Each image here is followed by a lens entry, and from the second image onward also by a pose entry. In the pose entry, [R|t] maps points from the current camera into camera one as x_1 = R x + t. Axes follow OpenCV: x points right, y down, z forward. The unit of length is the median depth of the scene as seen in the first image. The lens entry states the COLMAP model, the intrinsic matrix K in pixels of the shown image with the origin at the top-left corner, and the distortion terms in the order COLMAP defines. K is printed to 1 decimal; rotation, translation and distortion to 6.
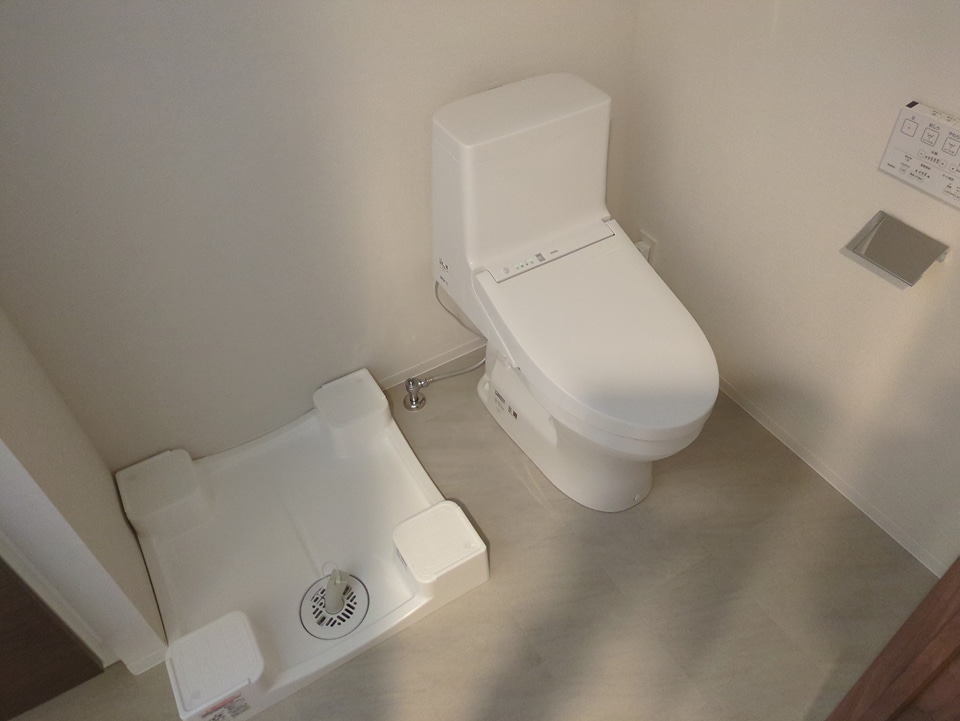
lens RADIAL K [[710.7, 0, 480.0], [0, 710.7, 360.5], [0, 0, 1]] dist [0.059222, -0.055623]
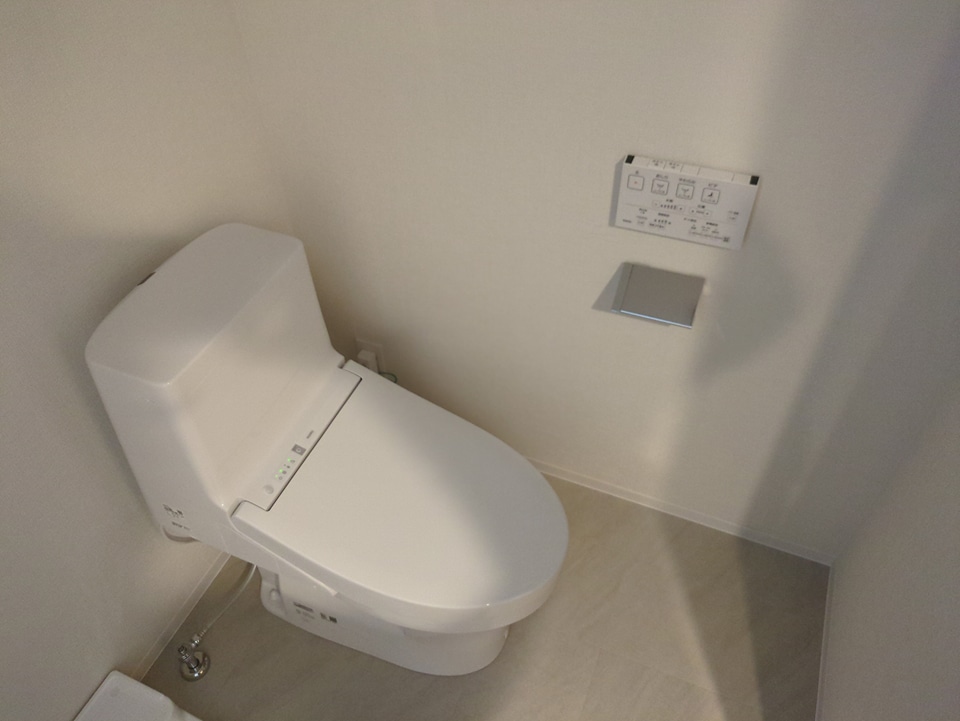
lens RADIAL K [[706.5, 0, 445.9], [0, 706.5, 363.7], [0, 0, 1]] dist [-0.004590, -0.003397]
pose [[0.810884, -0.416769, 0.410818, -0.078710], [0.422276, 0.902723, 0.082298, -0.284635], [-0.405154, 0.106744, 0.907996, 0.287018]]
